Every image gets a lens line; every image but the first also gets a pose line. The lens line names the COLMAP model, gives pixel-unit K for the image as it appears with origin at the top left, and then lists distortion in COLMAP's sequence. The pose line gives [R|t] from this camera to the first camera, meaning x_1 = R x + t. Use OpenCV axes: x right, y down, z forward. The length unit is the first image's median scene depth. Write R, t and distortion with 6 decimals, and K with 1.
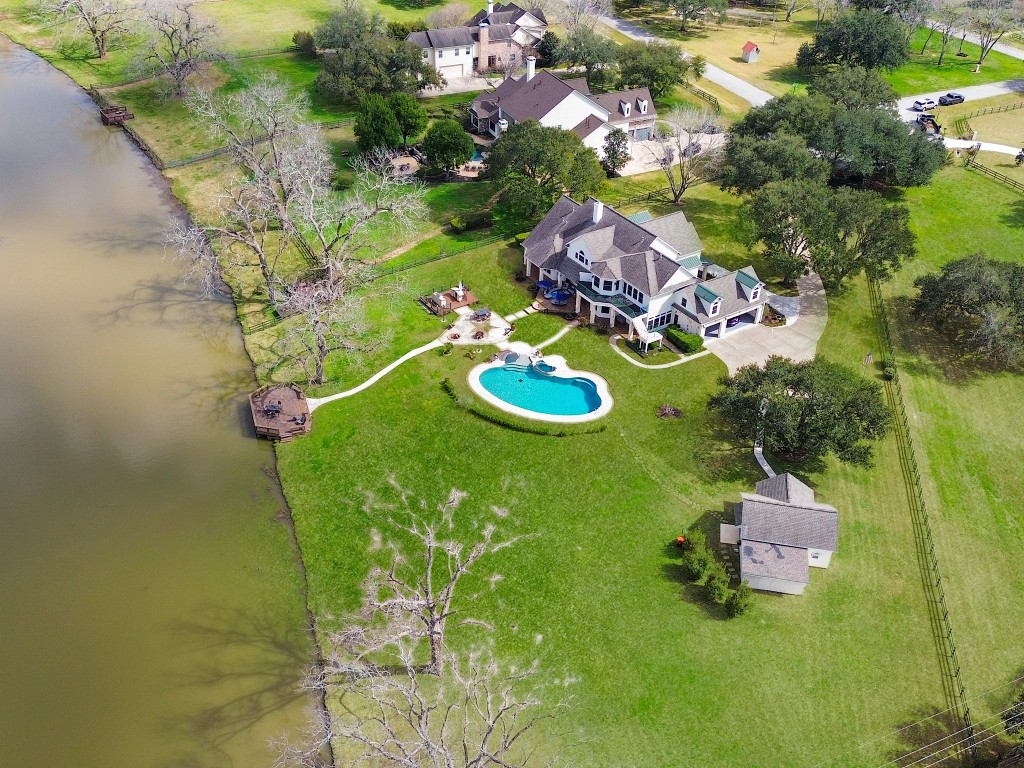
lens RADIAL K [[960.7, 0, 517.6], [0, 960.7, 380.3], [0, 0, 1]] dist [0.001233, 0.000000]
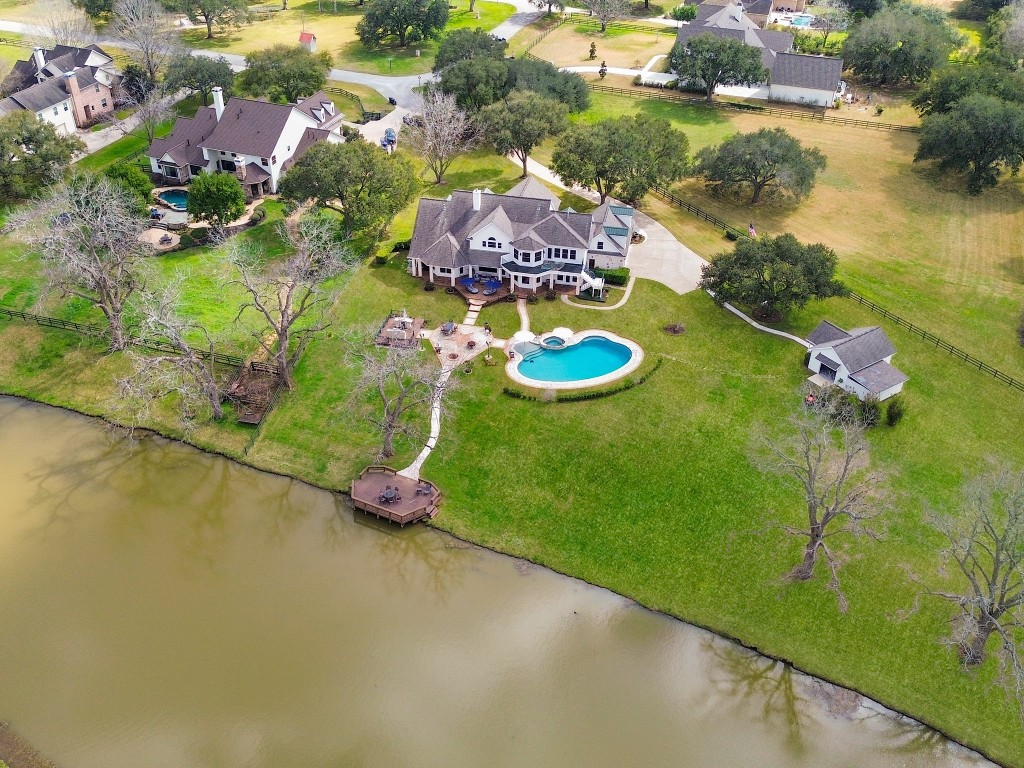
lens RADIAL K [[960.7, 0, 514.7], [0, 960.7, 384.5], [0, 0, 1]] dist [0.001233, 0.000000]
pose [[0.717181, -0.418434, 0.557283, -0.584599], [0.404437, 0.901139, 0.156138, -0.148183], [-0.567523, 0.113407, 0.815510, 0.154247]]
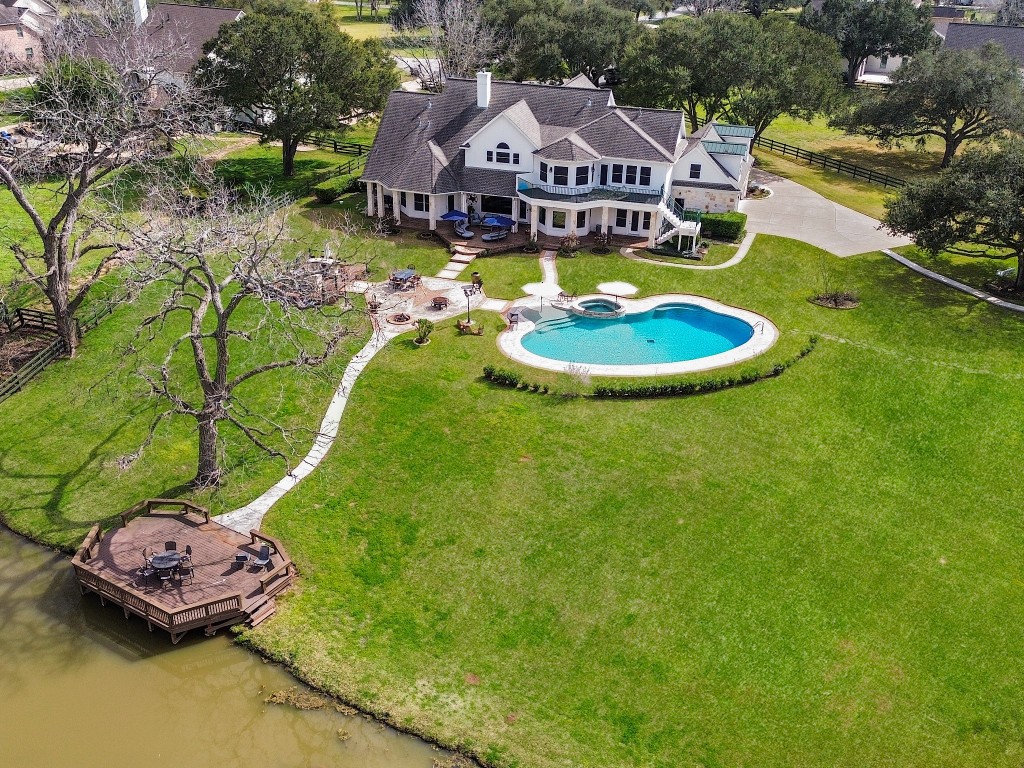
lens RADIAL K [[960.7, 0, 511.9], [0, 960.7, 387.5], [0, 0, 1]] dist [0.001233, 0.000000]
pose [[0.785818, -0.295570, 0.543257, -0.306422], [0.360708, 0.932568, -0.014381, 0.017719], [-0.502374, 0.207258, 0.839443, 0.545842]]
